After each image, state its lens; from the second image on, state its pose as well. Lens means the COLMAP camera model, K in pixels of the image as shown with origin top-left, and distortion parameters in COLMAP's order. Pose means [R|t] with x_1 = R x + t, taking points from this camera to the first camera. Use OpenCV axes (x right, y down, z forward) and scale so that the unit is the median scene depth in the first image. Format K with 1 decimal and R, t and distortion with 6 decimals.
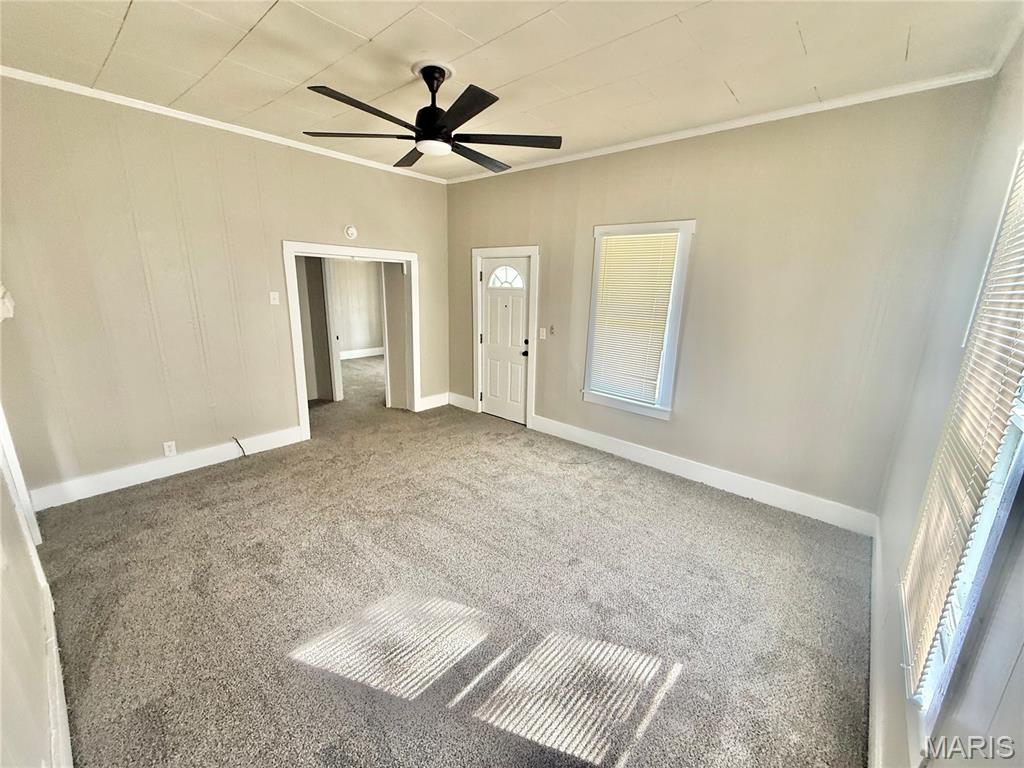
lens RADIAL K [[409.9, 0, 508.9], [0, 409.9, 385.8], [0, 0, 1]] dist [0.000825, -0.000160]
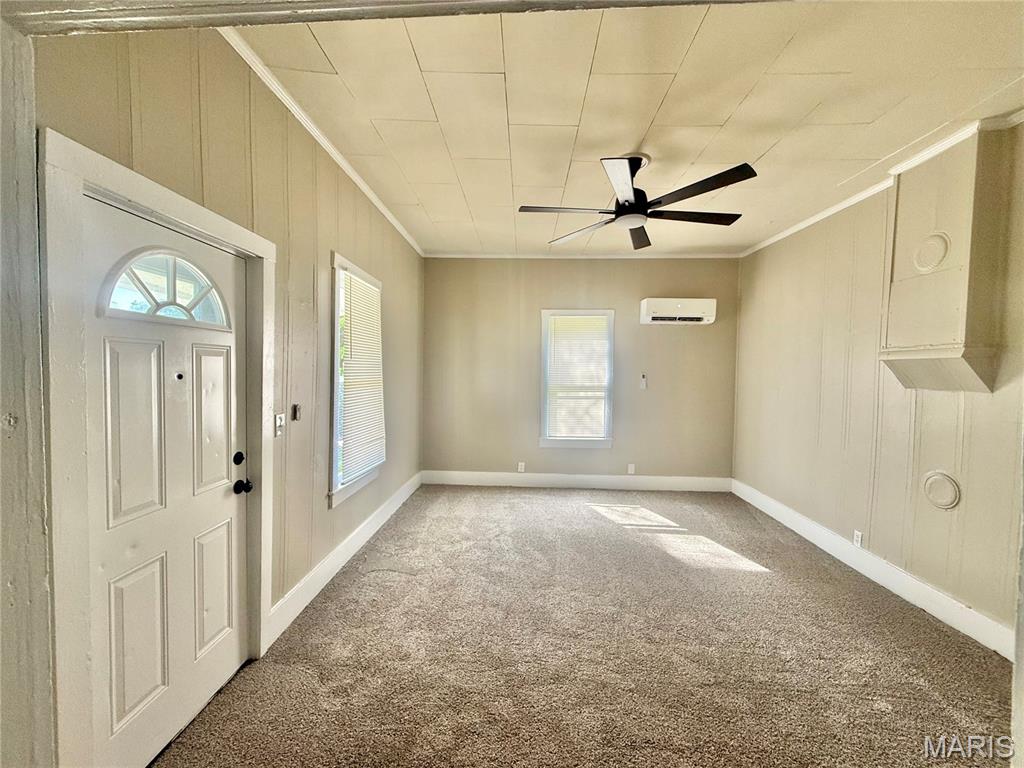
lens RADIAL K [[409.9, 0, 508.9], [0, 409.9, 385.8], [0, 0, 1]] dist [0.000825, -0.000160]
pose [[-0.630505, -0.061159, 0.773772, -0.492948], [0.165203, 0.963475, 0.210768, -0.246537], [-0.758401, 0.260720, -0.597372, 1.158573]]
